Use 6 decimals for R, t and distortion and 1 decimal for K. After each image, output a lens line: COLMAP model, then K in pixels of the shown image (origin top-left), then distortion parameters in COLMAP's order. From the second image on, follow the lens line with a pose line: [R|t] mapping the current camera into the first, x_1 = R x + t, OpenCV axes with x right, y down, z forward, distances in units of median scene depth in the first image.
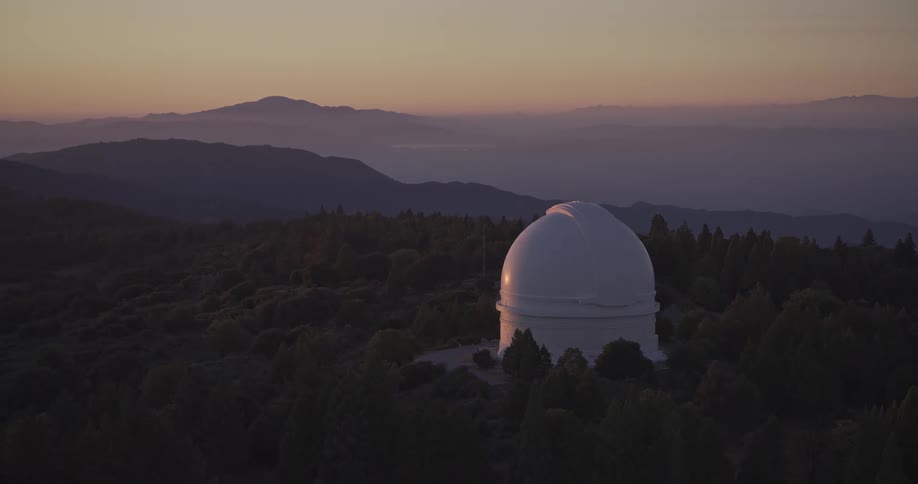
lens RADIAL K [[2242.3, 0, 459.1], [0, 2242.3, 240.5], [0, 0, 1]] dist [0.408881, 0.000000]
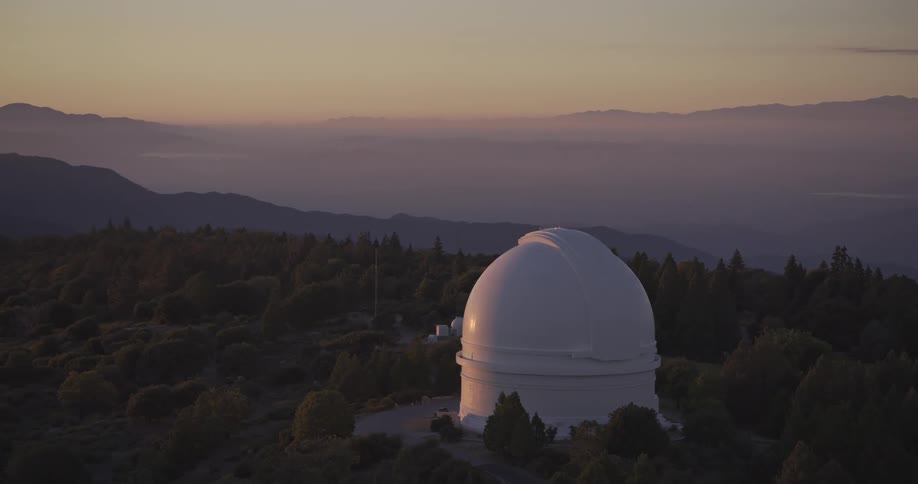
lens RADIAL K [[2242.3, 0, 461.5], [0, 2242.3, 238.7], [0, 0, 1]] dist [0.408881, 0.000000]
pose [[0.993792, 0.002203, 0.111233, -0.060464], [-0.001577, 0.999982, -0.005723, -0.007717], [-0.111244, 0.005512, 0.993778, 0.179164]]
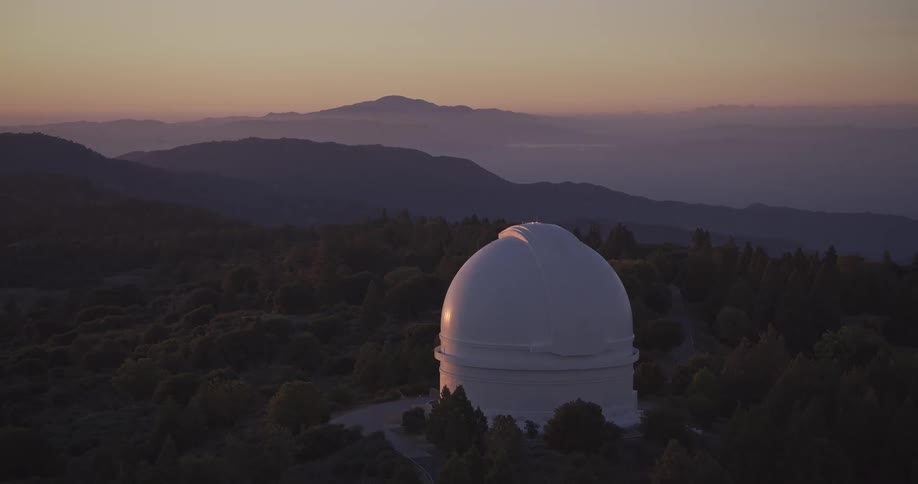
lens RADIAL K [[2242.3, 0, 458.1], [0, 2242.3, 244.4], [0, 0, 1]] dist [0.408881, 0.000000]
pose [[0.998579, 0.006770, -0.052856, 0.057406], [-0.006666, 0.999975, 0.002138, -0.009516], [0.052869, -0.001782, 0.998600, 0.172178]]
